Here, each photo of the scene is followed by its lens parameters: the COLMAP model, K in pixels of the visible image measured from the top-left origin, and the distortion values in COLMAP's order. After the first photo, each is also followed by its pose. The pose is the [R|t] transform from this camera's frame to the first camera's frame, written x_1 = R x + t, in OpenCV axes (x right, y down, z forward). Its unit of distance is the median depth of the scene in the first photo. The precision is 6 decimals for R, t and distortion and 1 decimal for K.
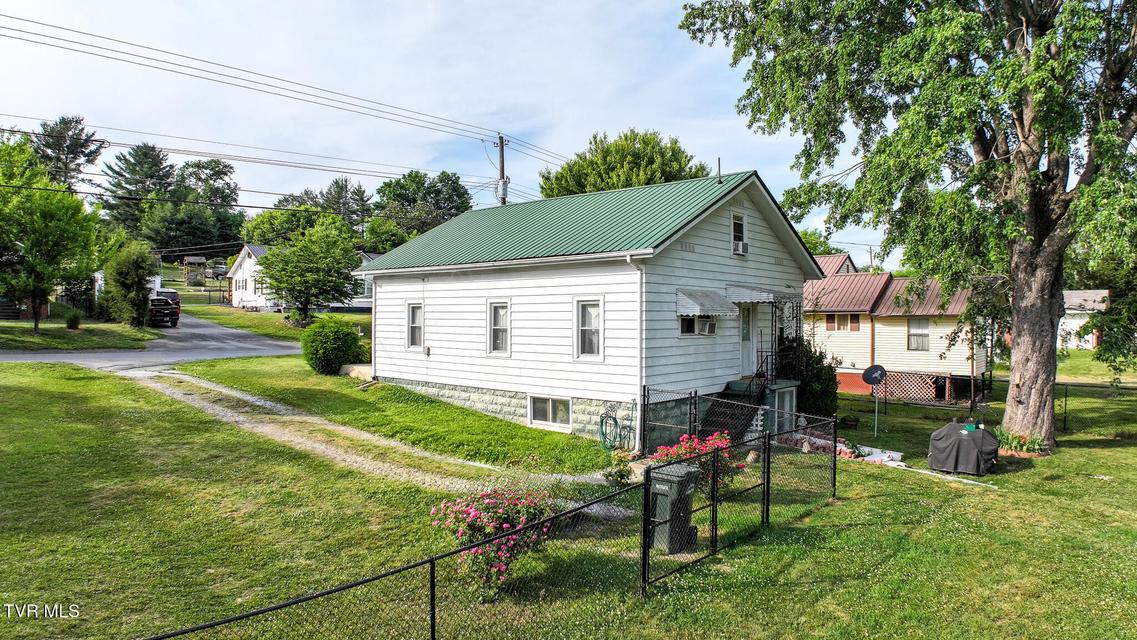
lens RADIAL K [[716.2, 0, 581.9], [0, 716.2, 317.7], [0, 0, 1]] dist [-0.184545, 0.031542]
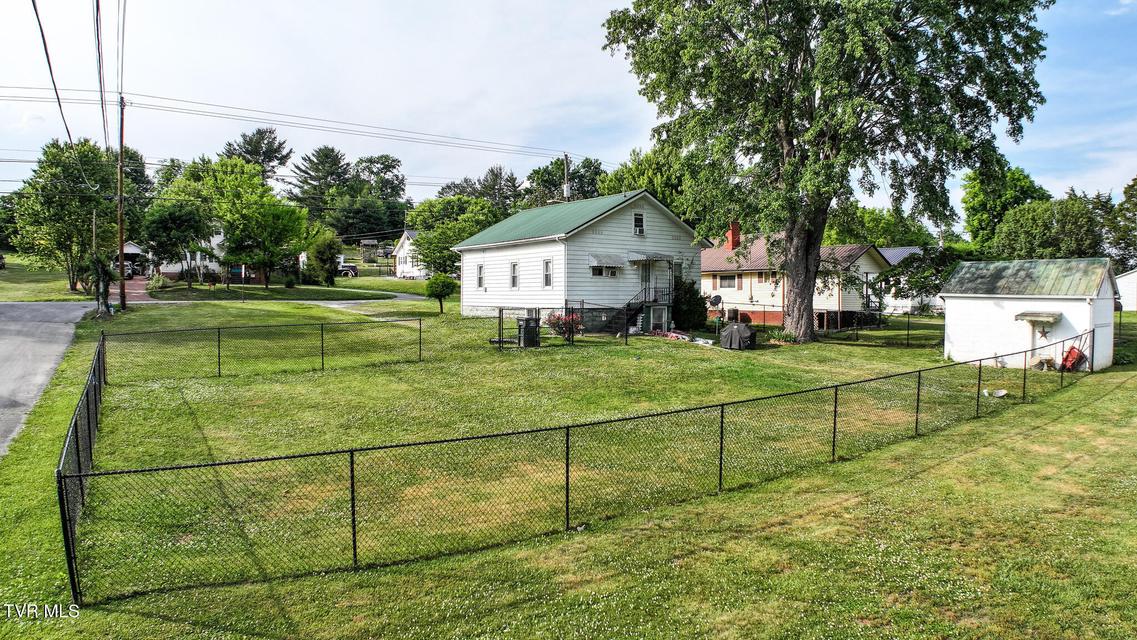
lens RADIAL K [[716.2, 0, 581.9], [0, 716.2, 317.7], [0, 0, 1]] dist [-0.184545, 0.031542]
pose [[0.973646, 0.003991, -0.228028, 0.098393], [0.003147, 0.999517, 0.030930, 0.013569], [0.228041, -0.030832, 0.973163, -0.166360]]
